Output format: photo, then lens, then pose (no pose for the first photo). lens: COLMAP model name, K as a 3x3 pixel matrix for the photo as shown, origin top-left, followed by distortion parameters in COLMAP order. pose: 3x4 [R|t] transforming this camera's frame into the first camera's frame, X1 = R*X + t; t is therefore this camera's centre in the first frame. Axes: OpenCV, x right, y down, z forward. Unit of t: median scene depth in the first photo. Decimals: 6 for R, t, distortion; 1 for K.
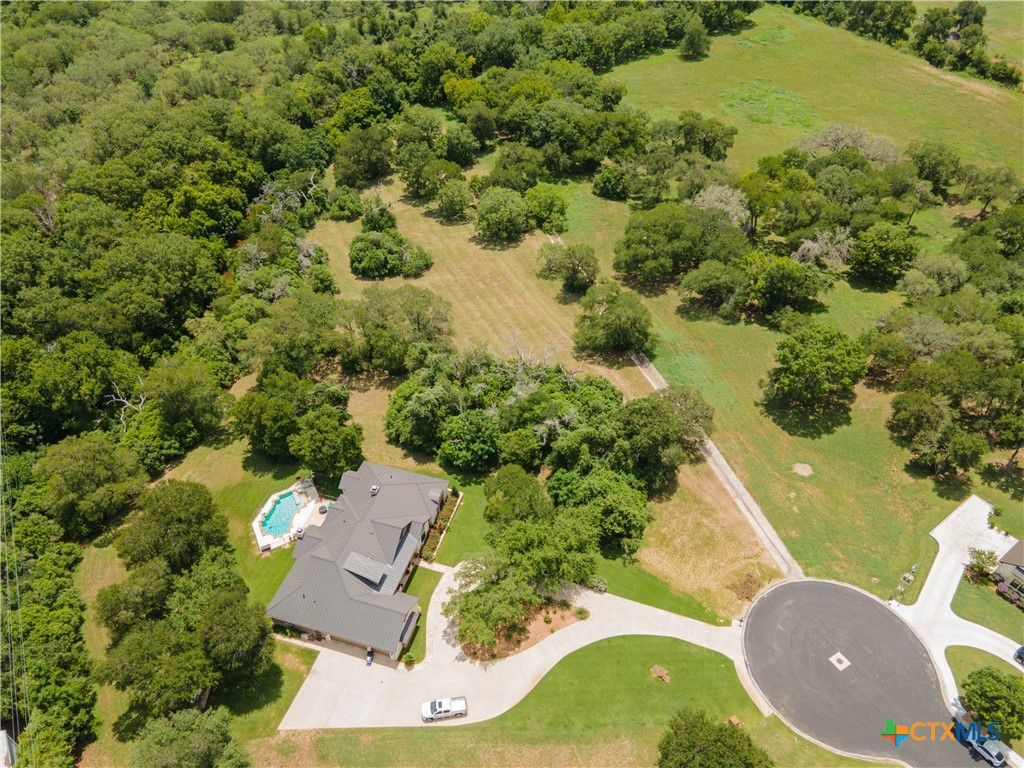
lens RADIAL K [[750.7, 0, 512.1], [0, 750.7, 387.6], [0, 0, 1]] dist [0.028628, 0.027060]
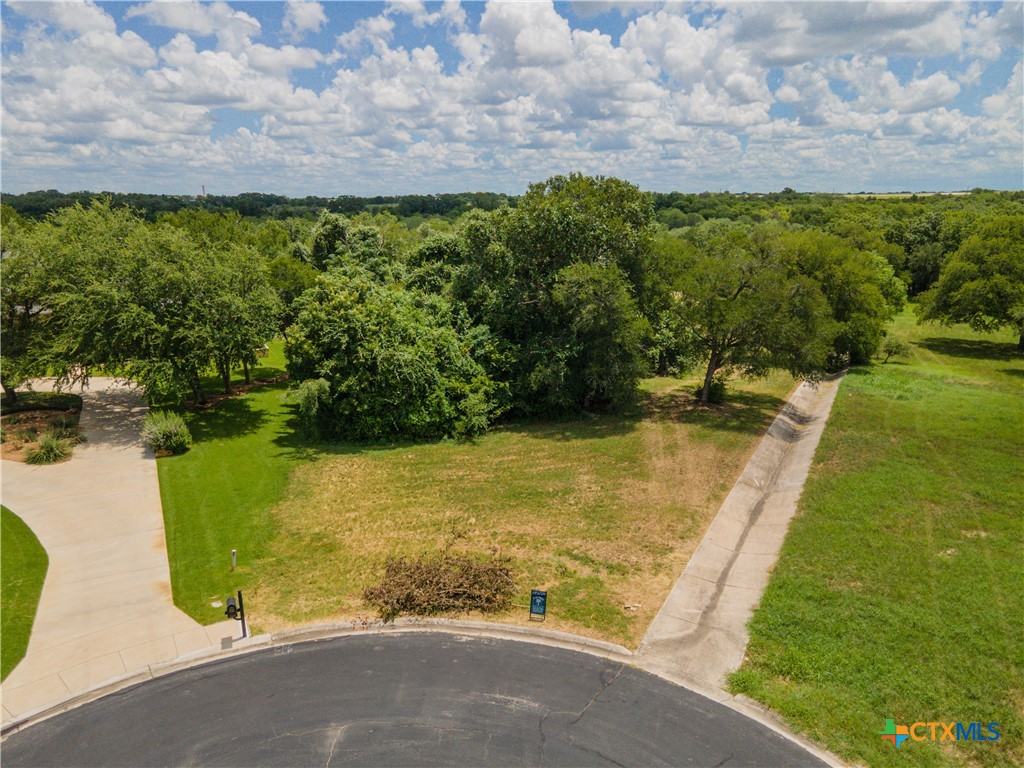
lens RADIAL K [[750.7, 0, 513.5], [0, 750.7, 381.1], [0, 0, 1]] dist [0.028628, 0.027060]
pose [[0.729396, 0.158811, -0.665403, 0.457746], [-0.463592, 0.830021, -0.310076, 0.267653], [0.503055, 0.534644, 0.679038, 0.810000]]
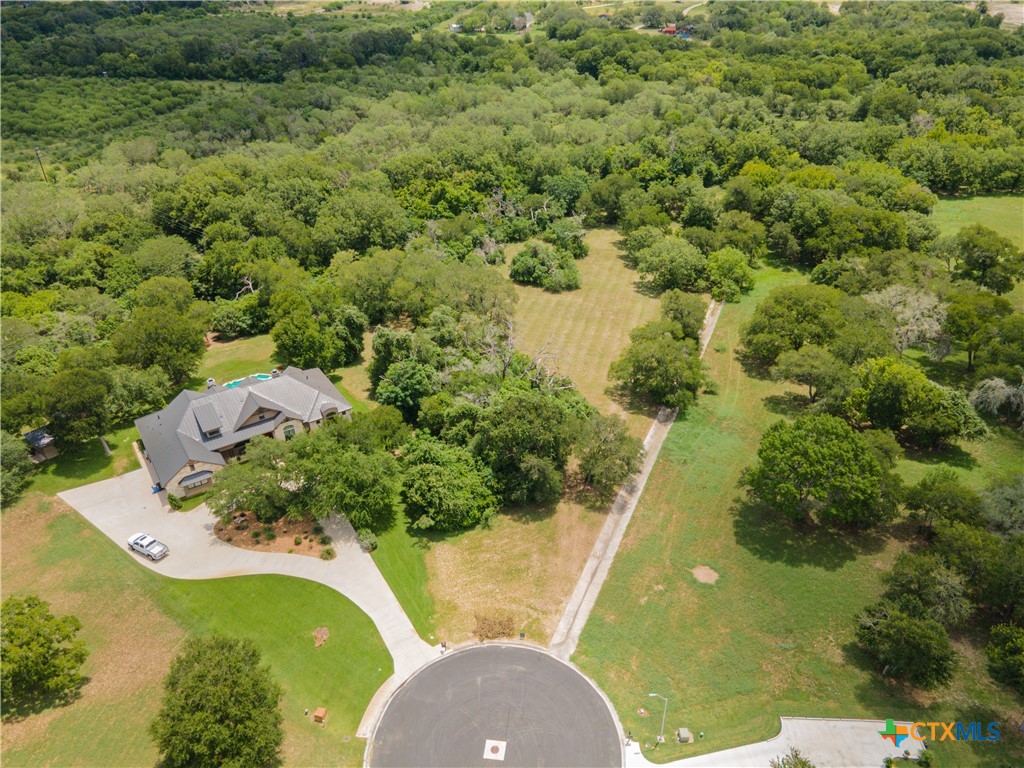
lens RADIAL K [[750.7, 0, 515.9], [0, 750.7, 386.0], [0, 0, 1]] dist [0.028628, 0.027060]
pose [[0.776212, 0.327621, -0.538664, 0.657043], [-0.422538, 0.904437, -0.058787, 0.071420], [0.467928, 0.273237, 0.840467, 0.276172]]
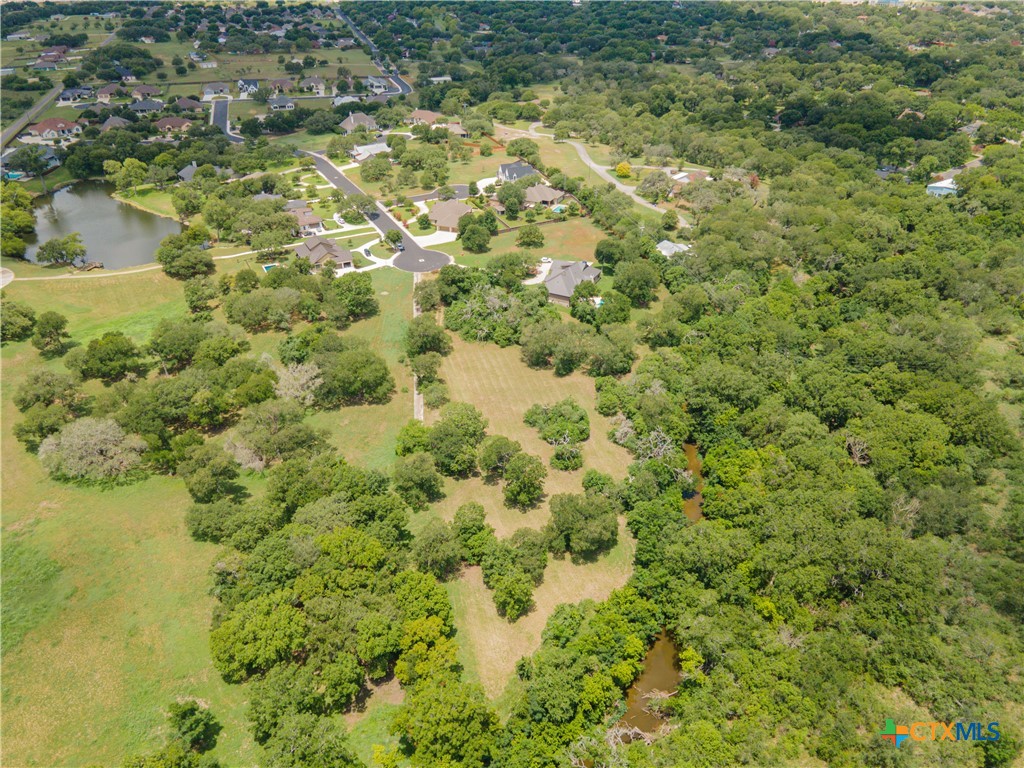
lens RADIAL K [[750.7, 0, 518.0], [0, 750.7, 382.8], [0, 0, 1]] dist [0.028628, 0.027060]
pose [[-0.984011, -0.093028, 0.151880, -0.458294], [0.120386, 0.281057, 0.952111, -2.256314], [-0.131260, 0.955172, -0.265364, 2.079913]]
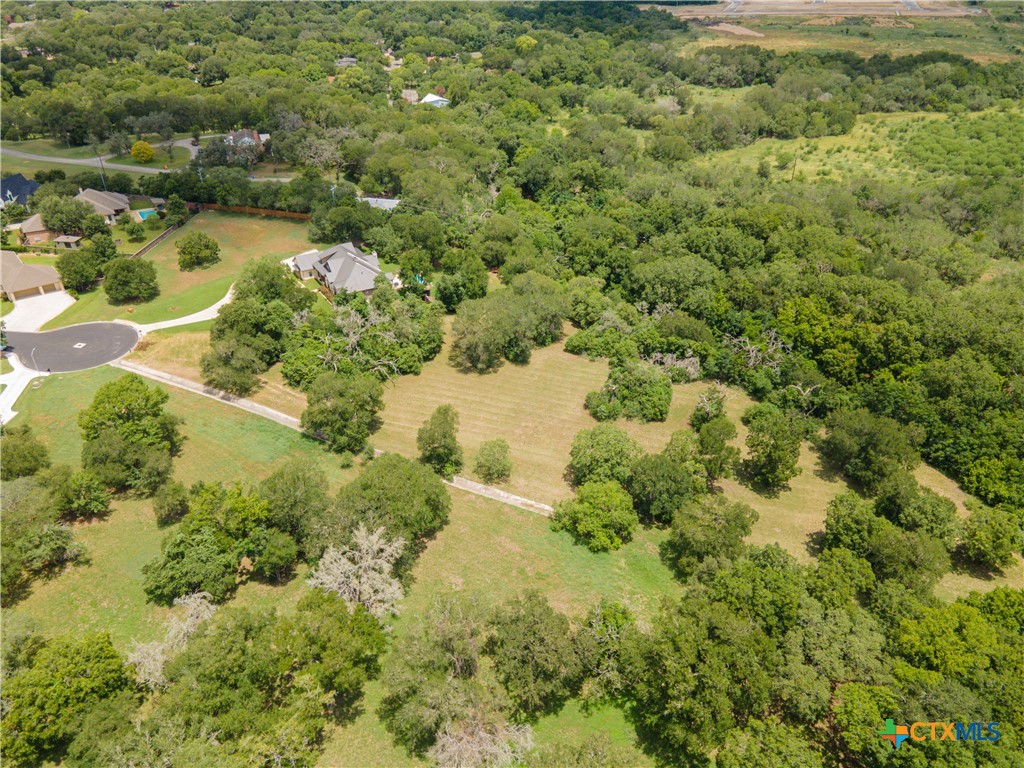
lens RADIAL K [[750.7, 0, 513.1], [0, 750.7, 384.9], [0, 0, 1]] dist [0.028628, 0.027060]
pose [[-0.665580, 0.388953, -0.636960, 0.835742], [-0.507407, 0.390039, 0.768380, -1.331406], [0.547303, 0.834617, -0.062245, 1.575590]]
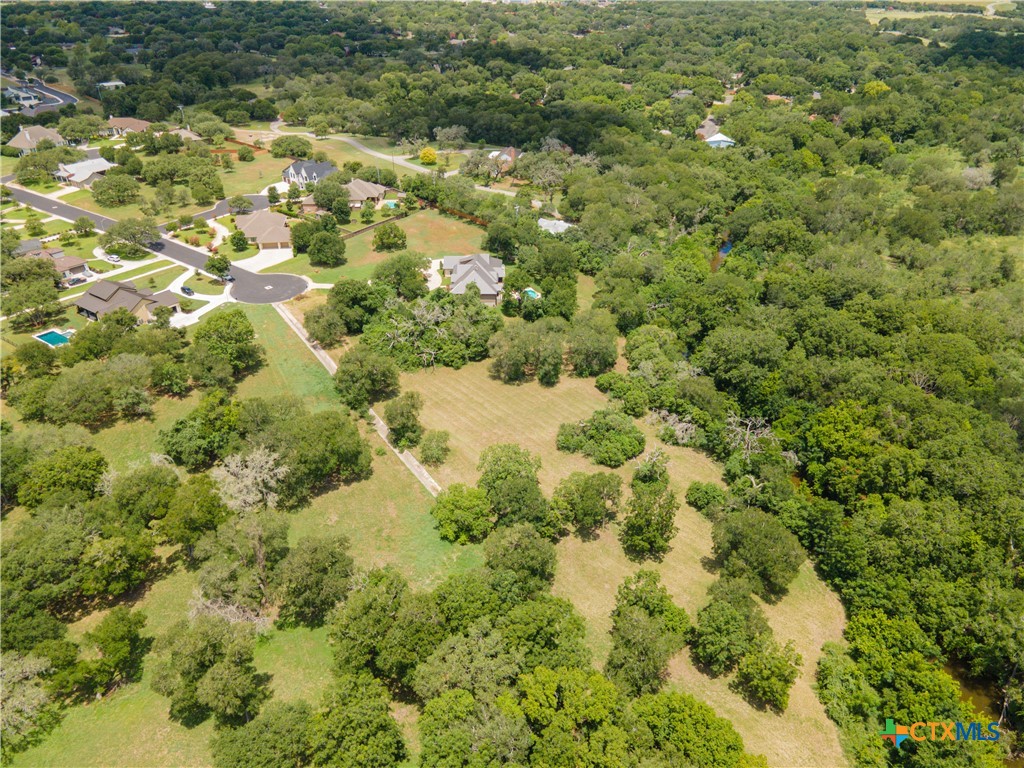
lens RADIAL K [[750.7, 0, 513.9], [0, 750.7, 382.9], [0, 0, 1]] dist [0.028628, 0.027060]
pose [[-0.957476, 0.142166, -0.251054, 0.298280], [-0.198426, 0.307206, 0.930726, -1.781473], [0.209443, 0.940964, -0.265933, 1.906173]]
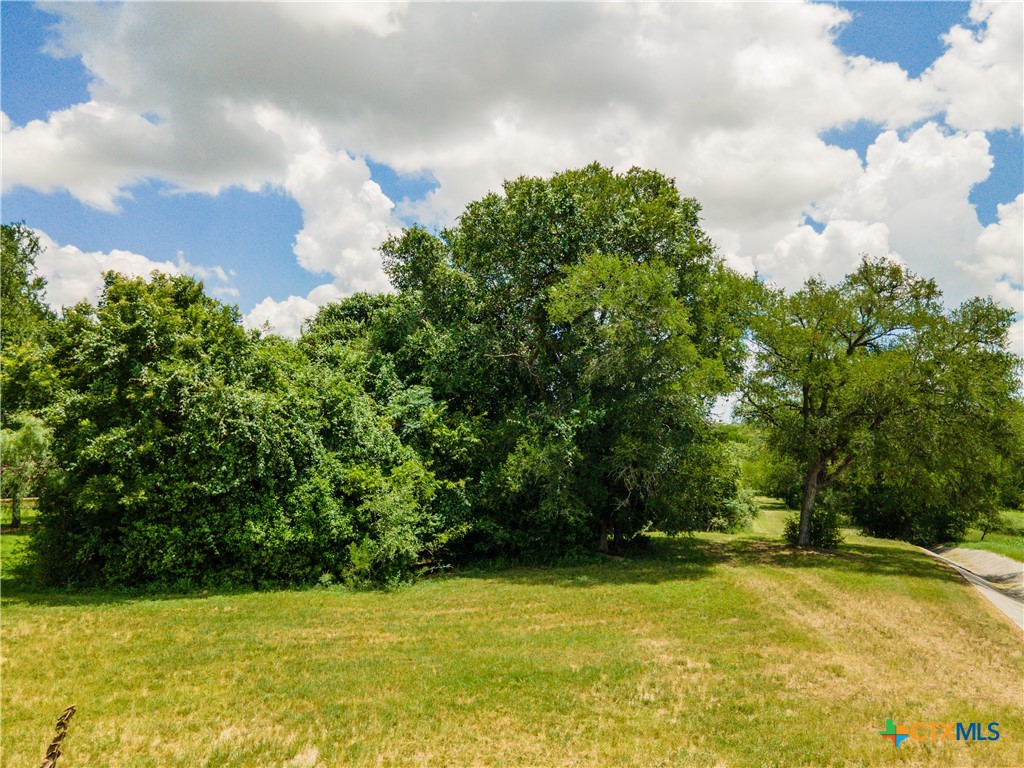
lens RADIAL K [[750.7, 0, 513.8], [0, 750.7, 386.0], [0, 0, 1]] dist [0.028628, 0.027060]
pose [[0.761213, -0.038275, -0.647371, 0.337683], [-0.448089, 0.690590, -0.567717, 0.239950], [0.468797, 0.722233, 0.508536, 0.960365]]
